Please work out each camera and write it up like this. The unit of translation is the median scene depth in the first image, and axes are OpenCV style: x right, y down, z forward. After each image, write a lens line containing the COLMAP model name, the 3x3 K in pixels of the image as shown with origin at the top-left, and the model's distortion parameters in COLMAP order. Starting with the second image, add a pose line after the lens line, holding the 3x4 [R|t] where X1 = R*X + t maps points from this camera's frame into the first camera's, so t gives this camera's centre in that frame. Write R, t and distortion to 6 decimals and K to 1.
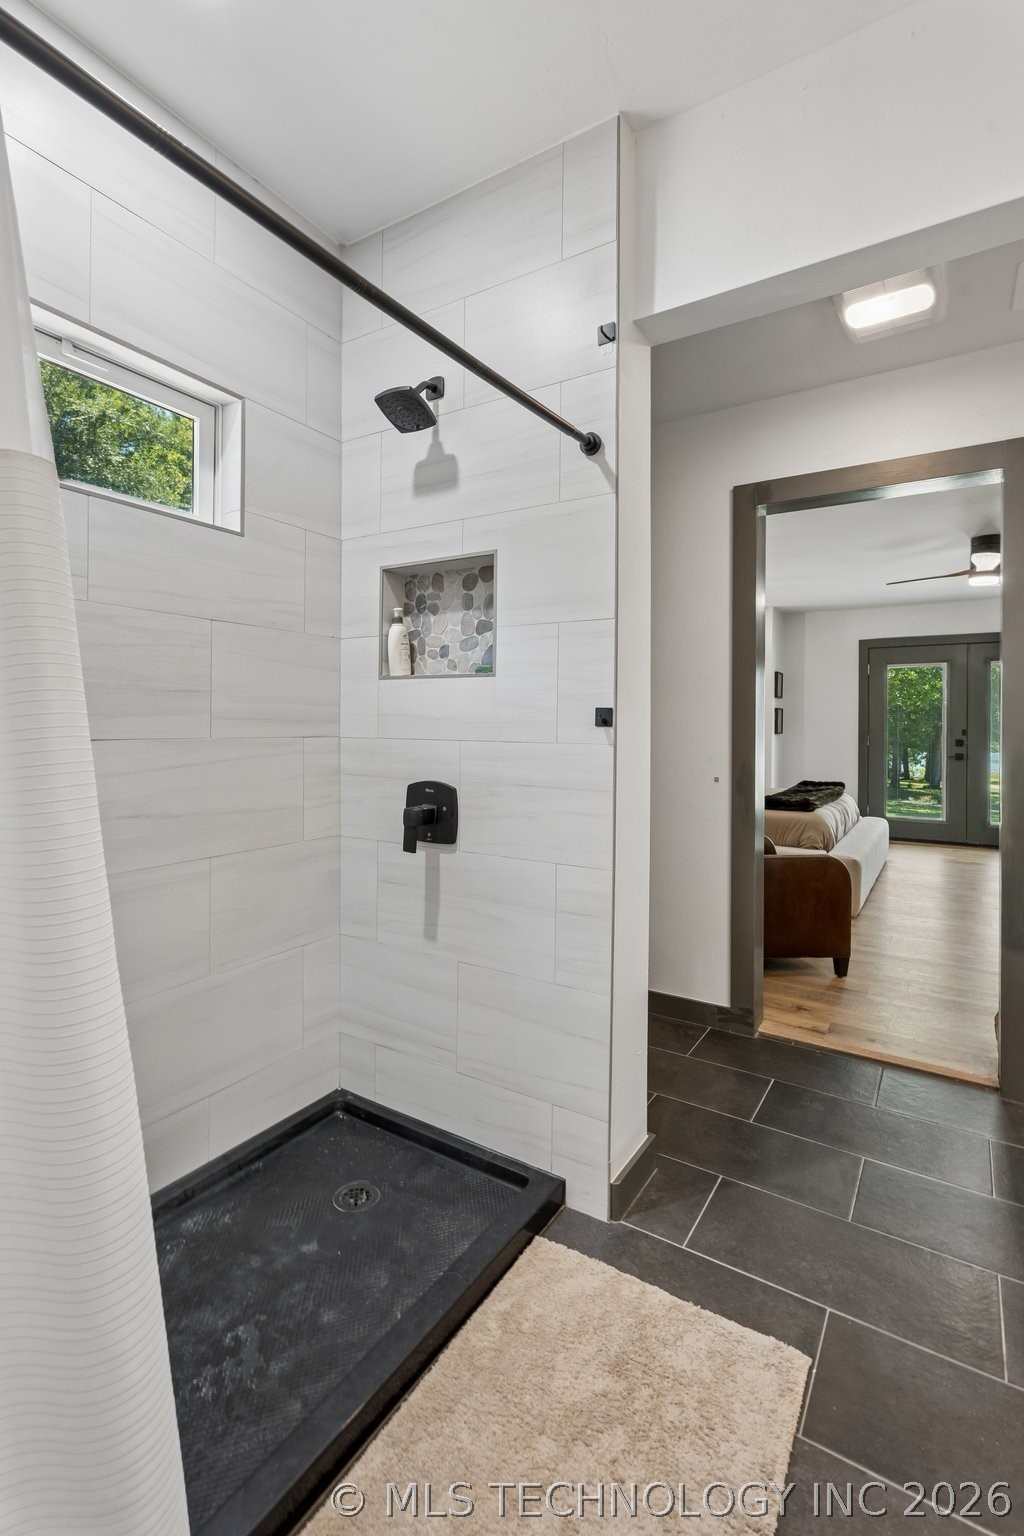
lens RADIAL K [[686.1, 0, 530.1], [0, 686.1, 727.4], [0, 0, 1]] dist [-0.000581, 0.000313]
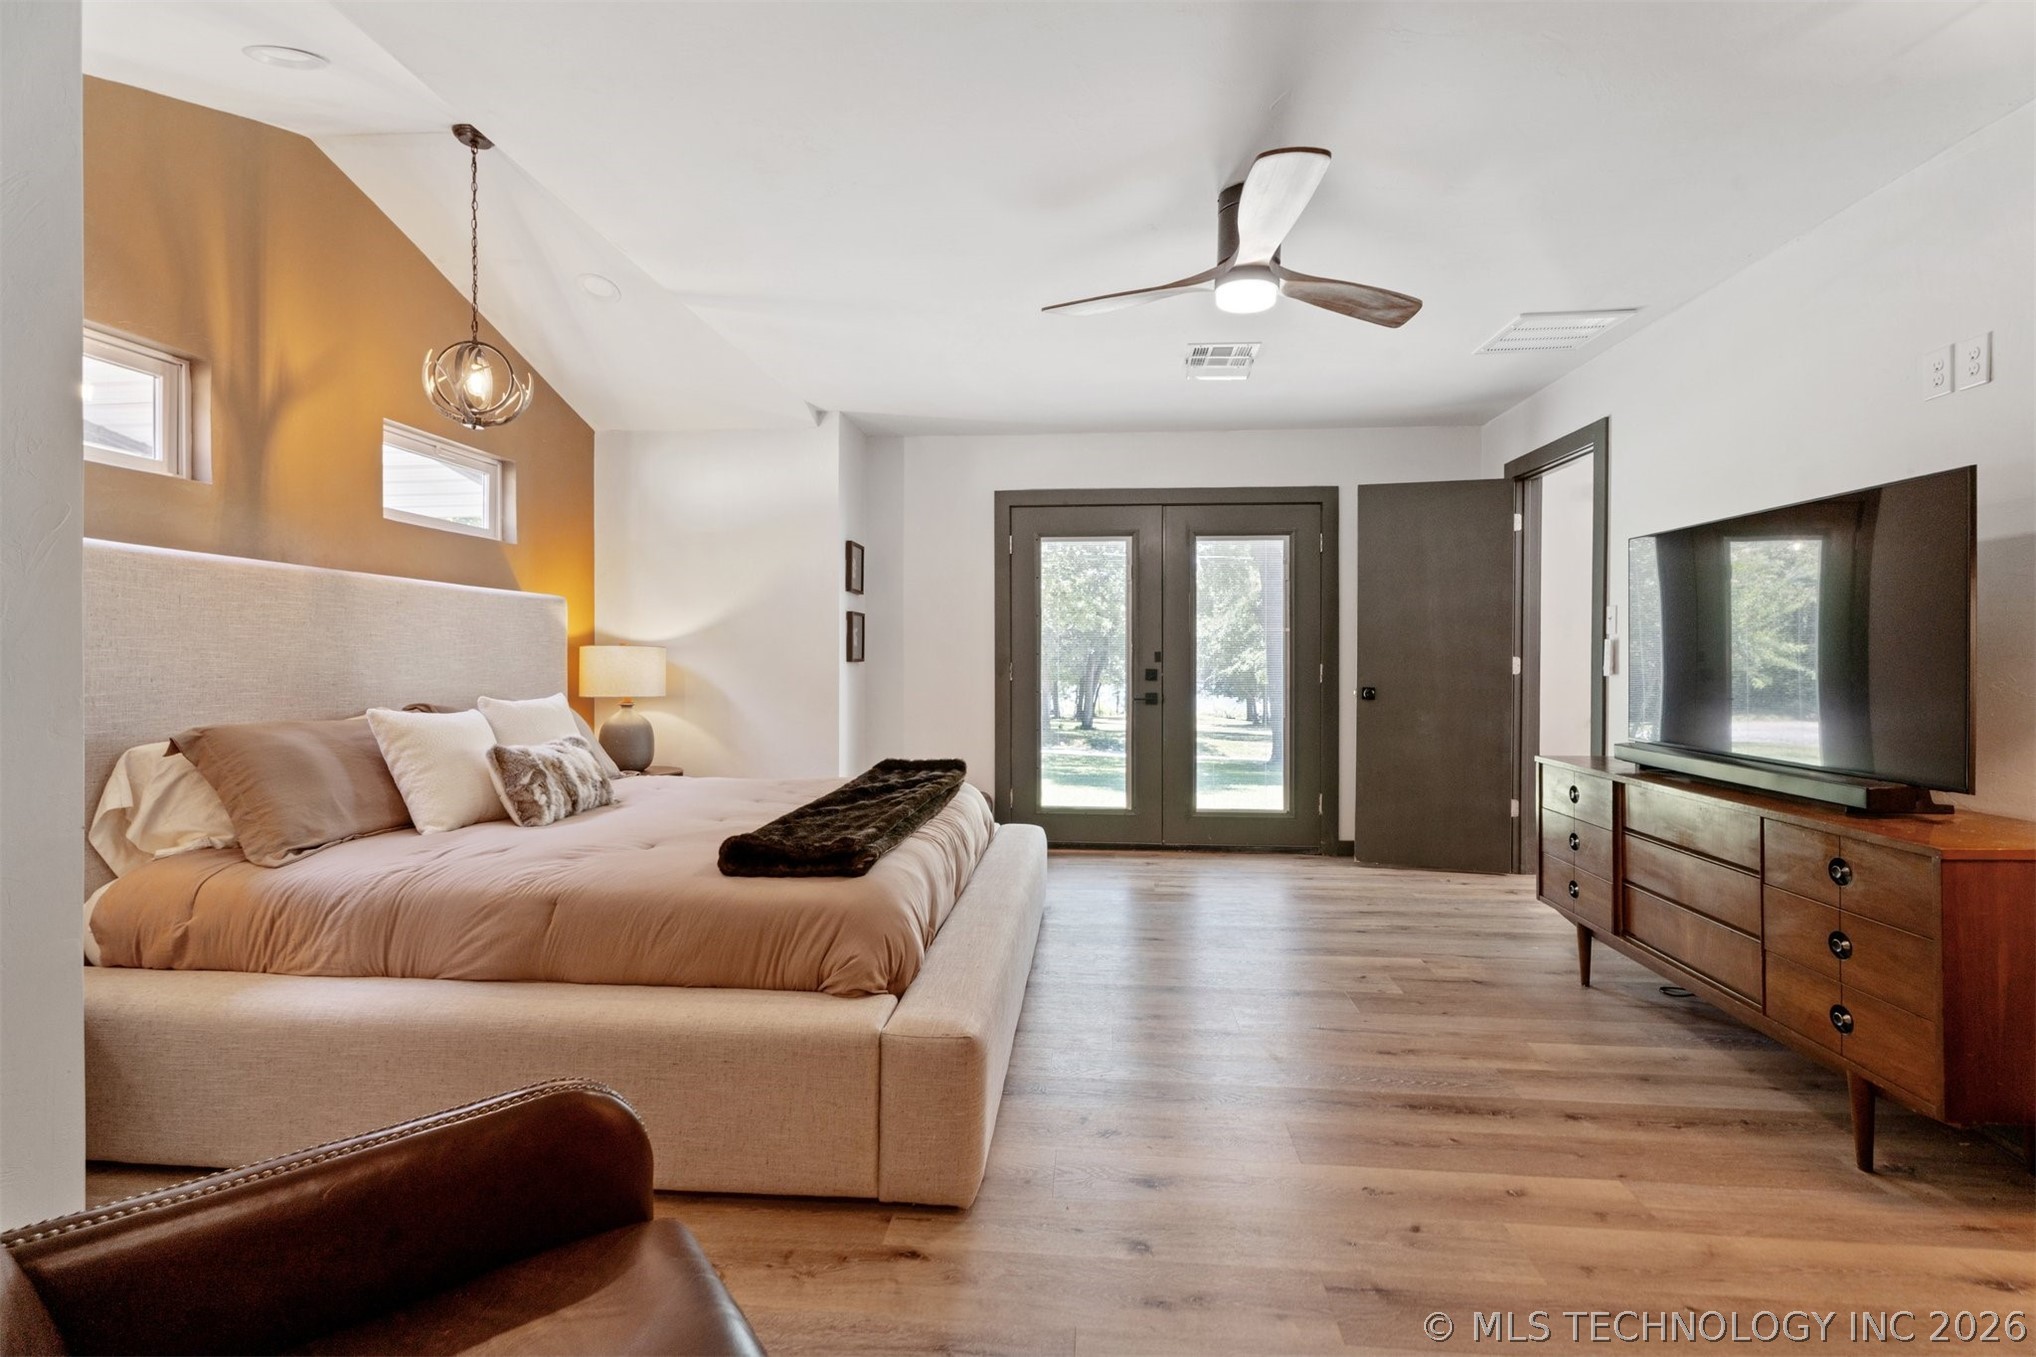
lens RADIAL K [[909.4, 0, 1015.2], [0, 909.4, 655.1], [0, 0, 1]] dist [-0.000581, 0.000313]
pose [[0.897247, -0.003820, 0.441513, 0.194583], [0.005247, 0.999984, -0.002012, 0.007389], [-0.441499, 0.004122, 0.897252, 0.383821]]
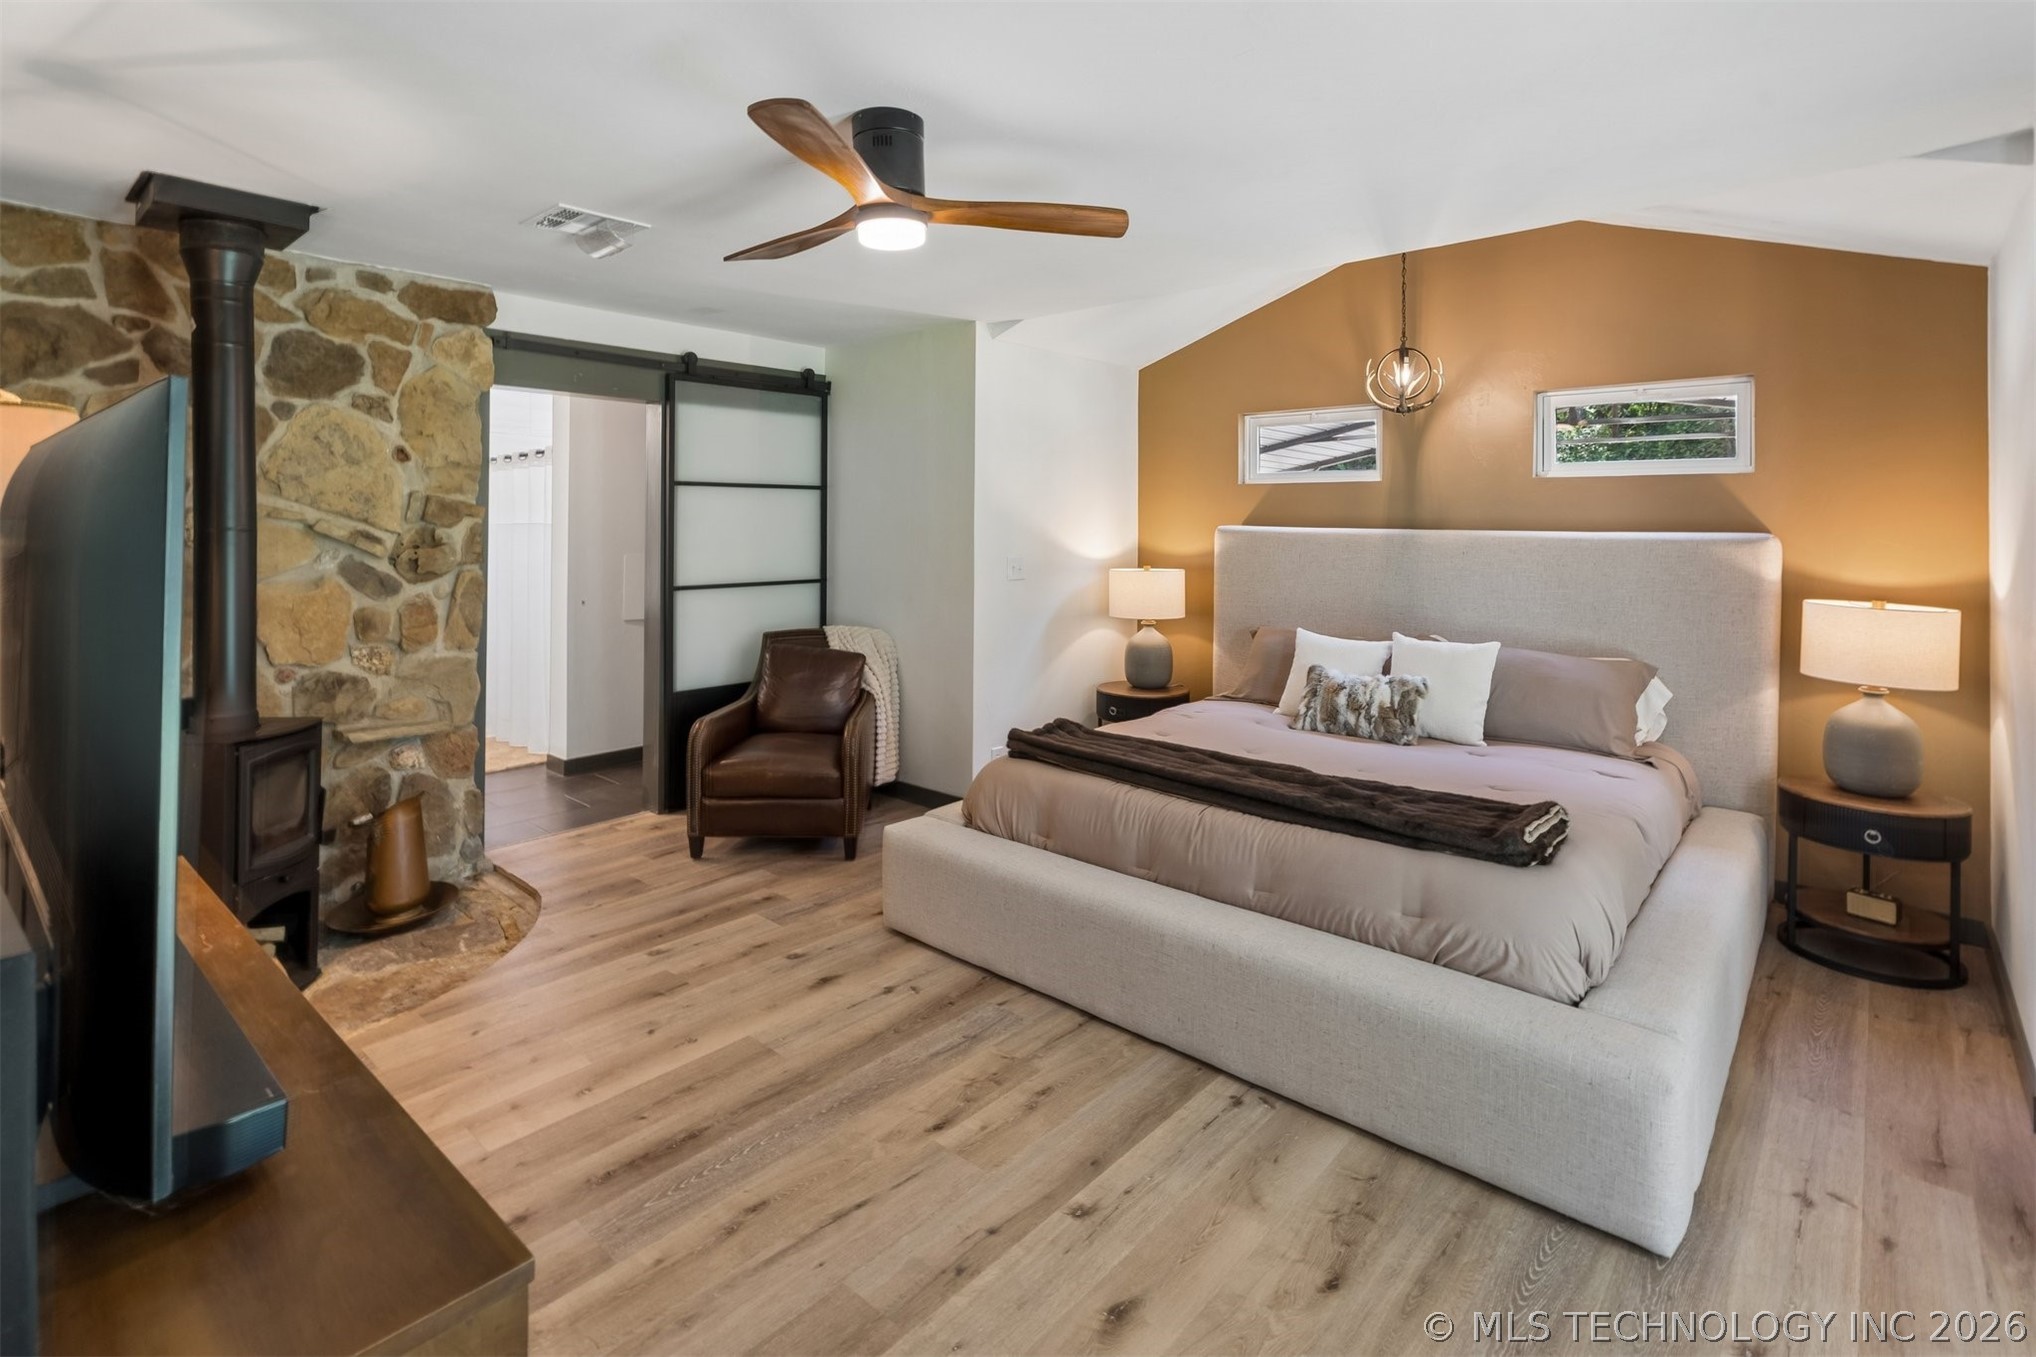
lens RADIAL K [[971.3, 0, 1041.6], [0, 971.3, 481.5], [0, 0, 1]] dist [-0.002026, 0.000430]
pose [[-0.162988, -0.054219, -0.985137, 0.834900], [-0.011275, 0.998526, -0.053090, -0.036073], [0.986564, 0.002454, -0.163359, 0.820588]]
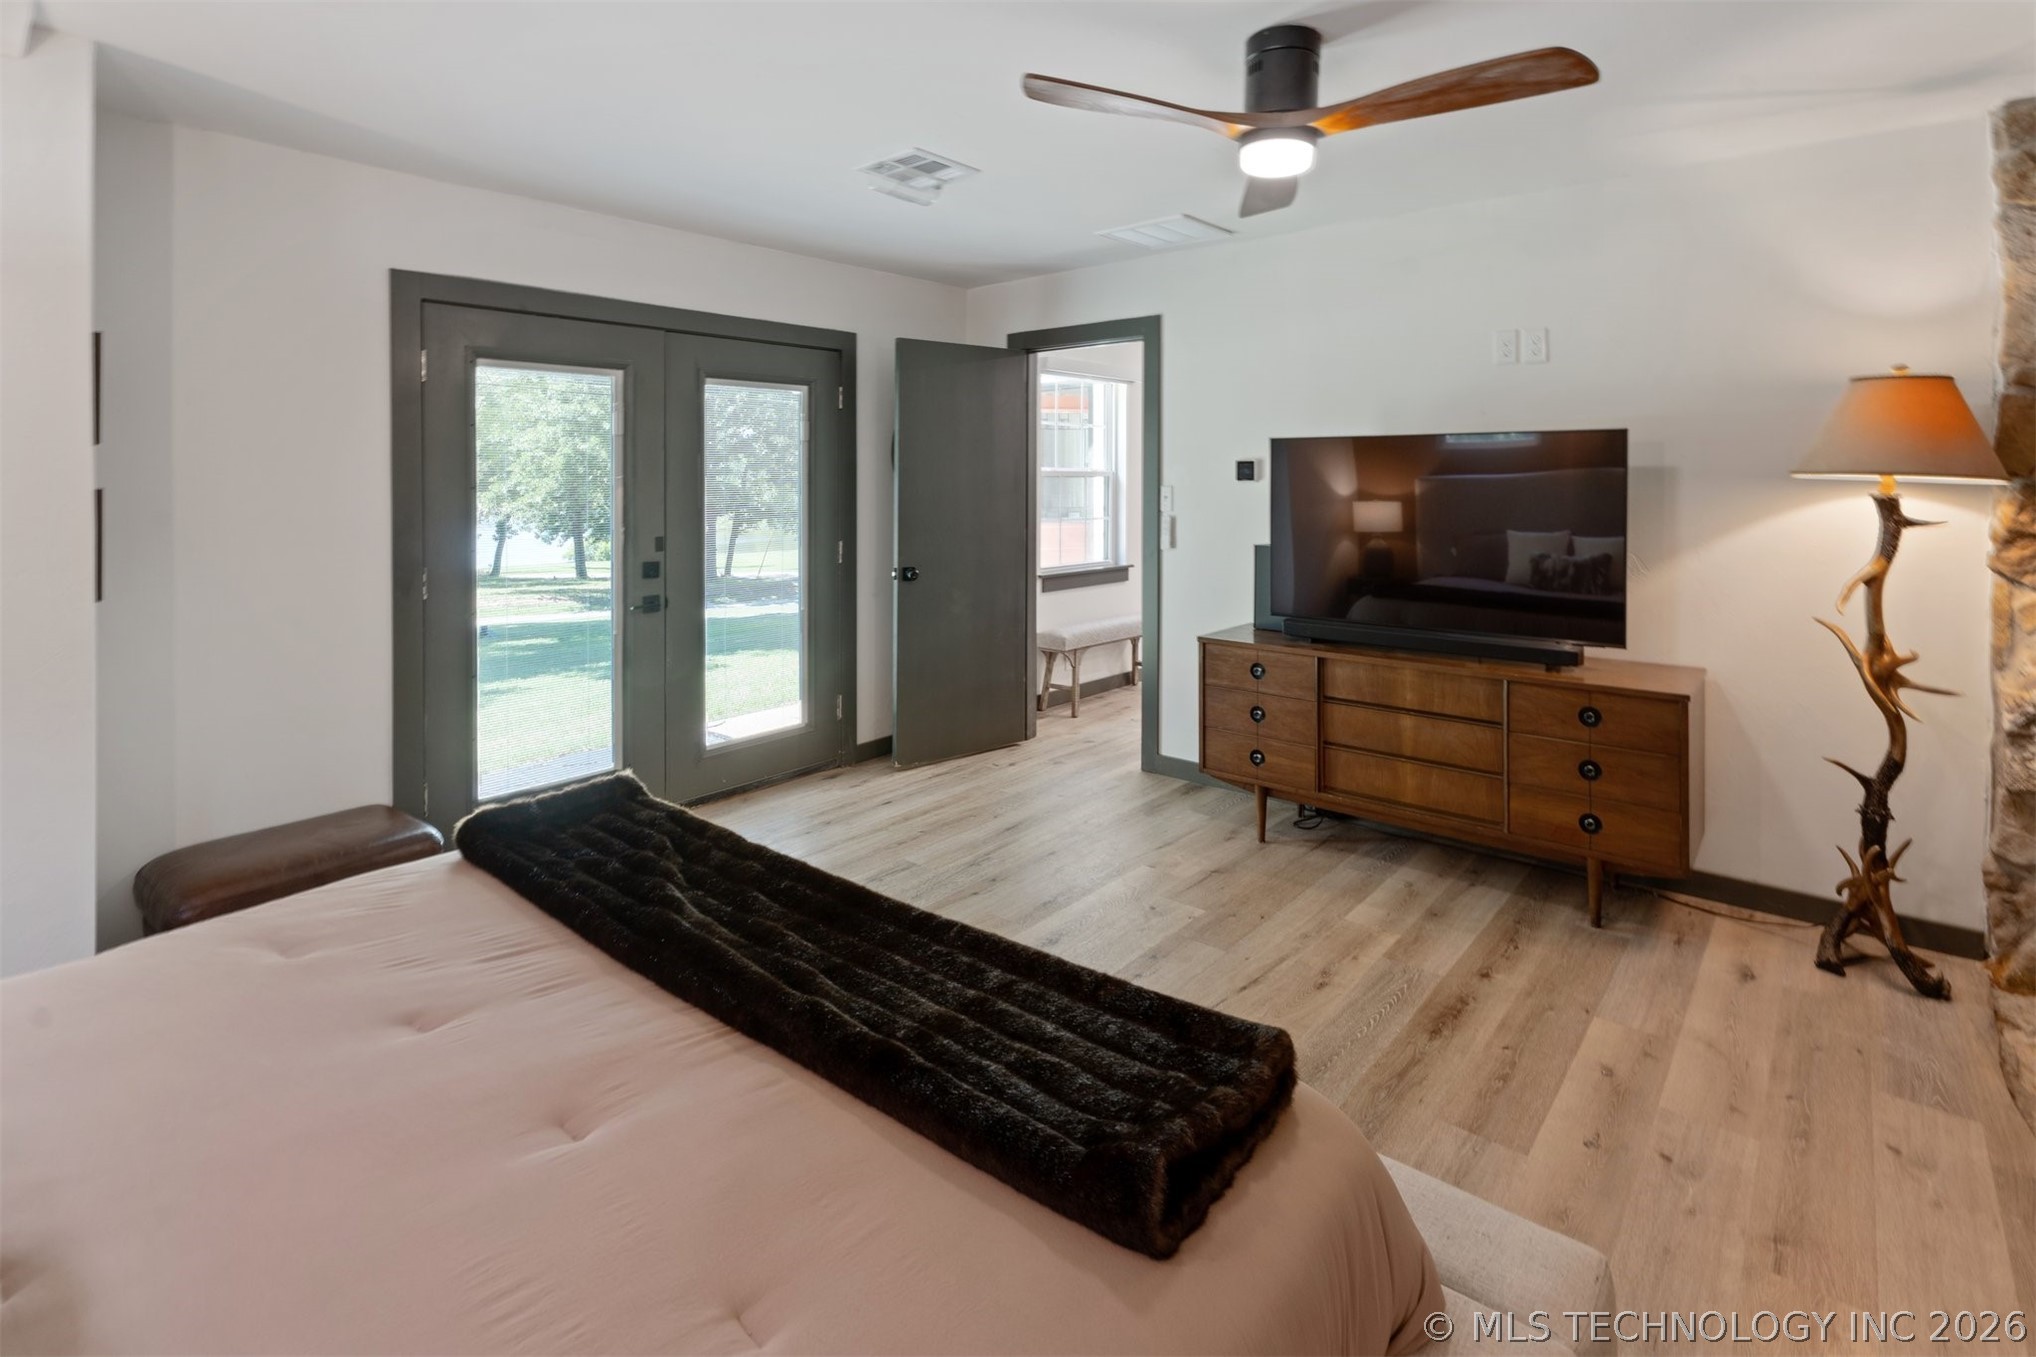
lens RADIAL K [[971.3, 0, 1041.6], [0, 971.3, 481.5], [0, 0, 1]] dist [-0.002026, 0.000430]
pose [[0.147205, -0.015201, 0.988989, 0.094946], [0.009480, 0.999858, 0.013957, -0.038448], [-0.989061, 0.007321, 0.147329, 0.732912]]
